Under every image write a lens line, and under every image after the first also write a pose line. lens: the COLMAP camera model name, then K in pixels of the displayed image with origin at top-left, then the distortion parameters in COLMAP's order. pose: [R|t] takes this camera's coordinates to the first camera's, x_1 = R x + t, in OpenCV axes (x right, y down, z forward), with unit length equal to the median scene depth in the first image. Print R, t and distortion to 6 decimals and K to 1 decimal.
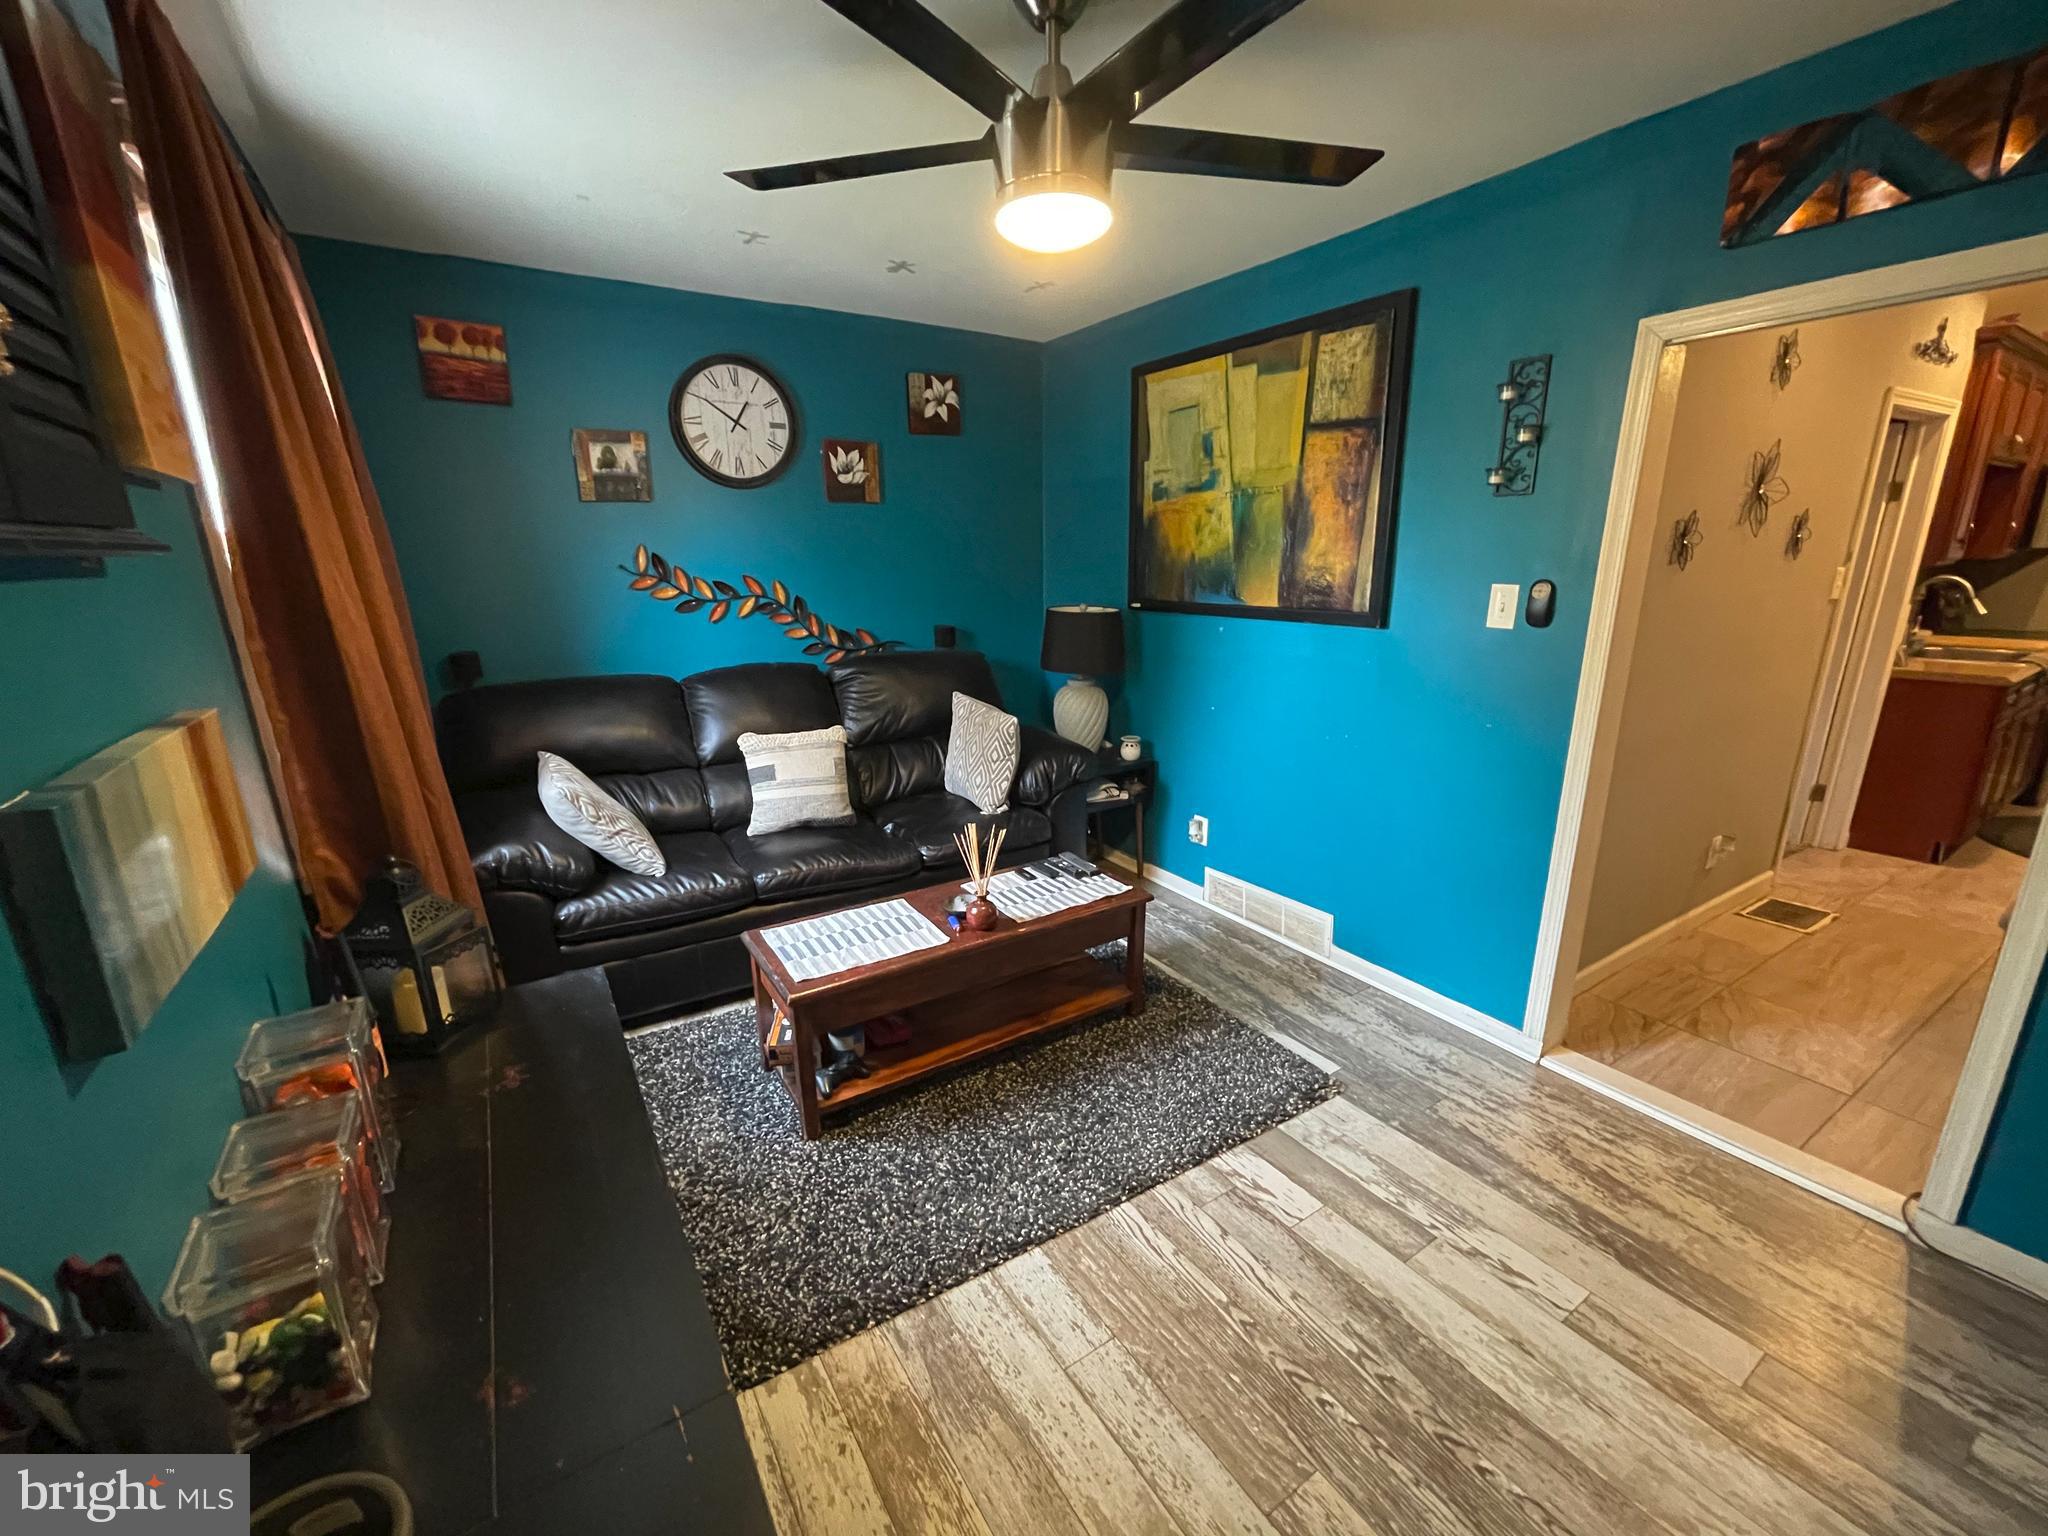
lens RADIAL K [[818.3, 0, 1018.2], [0, 818.3, 778.6], [0, 0, 1]] dist [-0.000757, -0.000421]
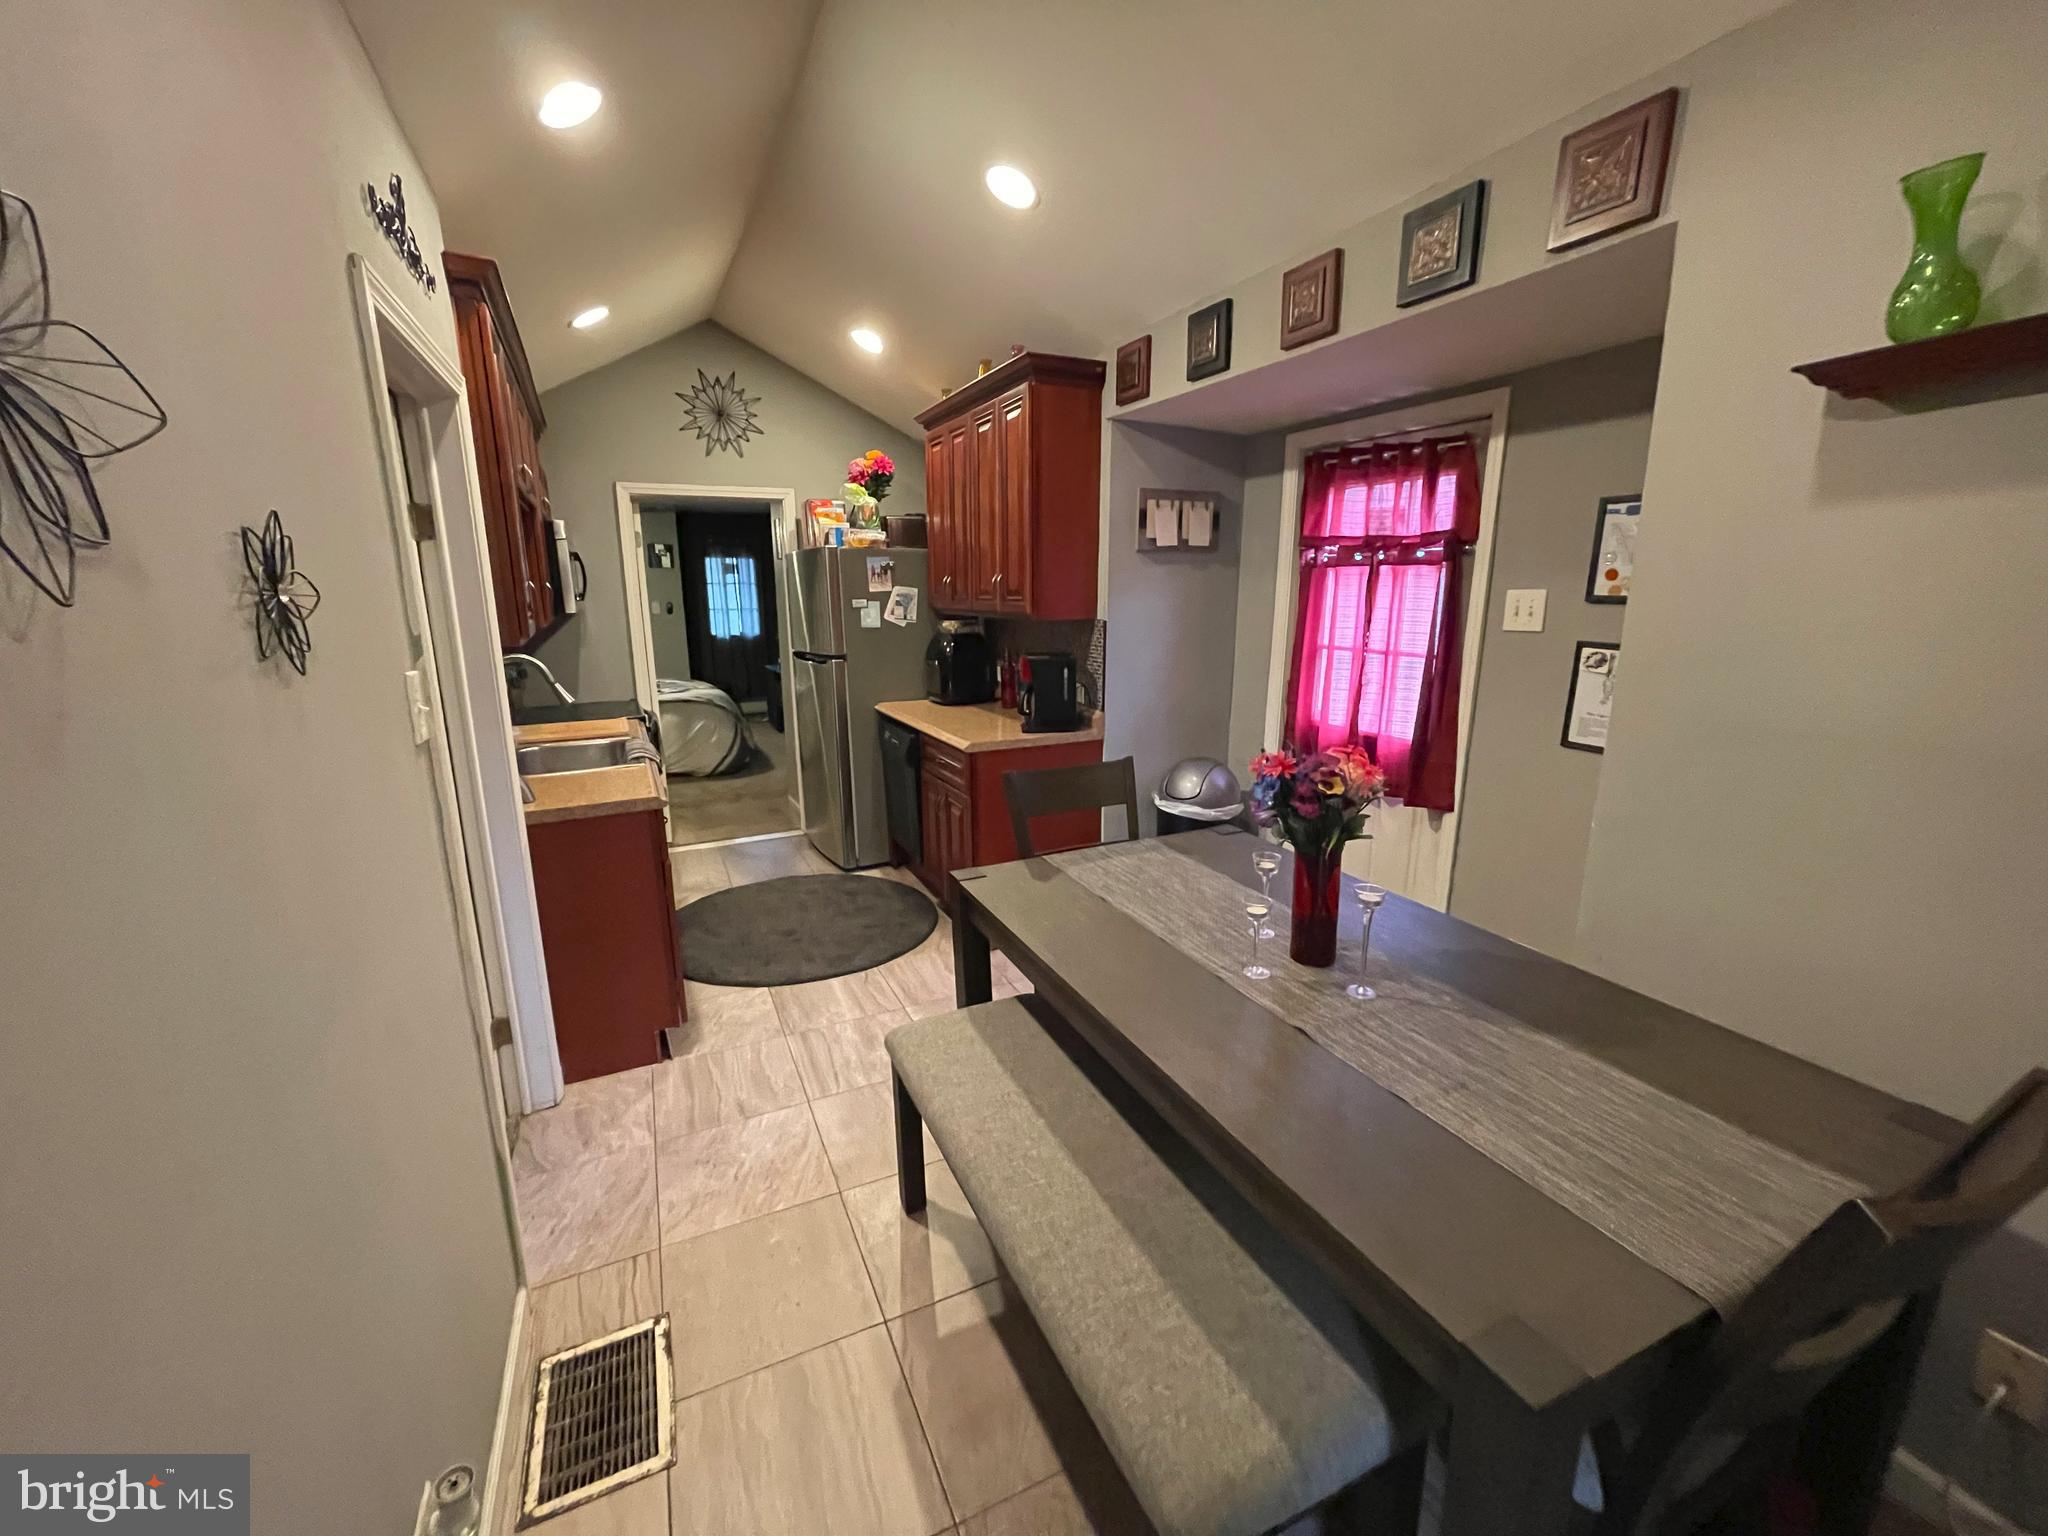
lens RADIAL K [[818.3, 0, 1018.2], [0, 818.3, 778.6], [0, 0, 1]] dist [-0.000757, -0.000421]
pose [[0.112979, -0.202481, 0.972747, 0.520359], [0.267670, 0.949023, 0.166455, -0.161898], [-0.956864, 0.241570, 0.161418, 0.541957]]
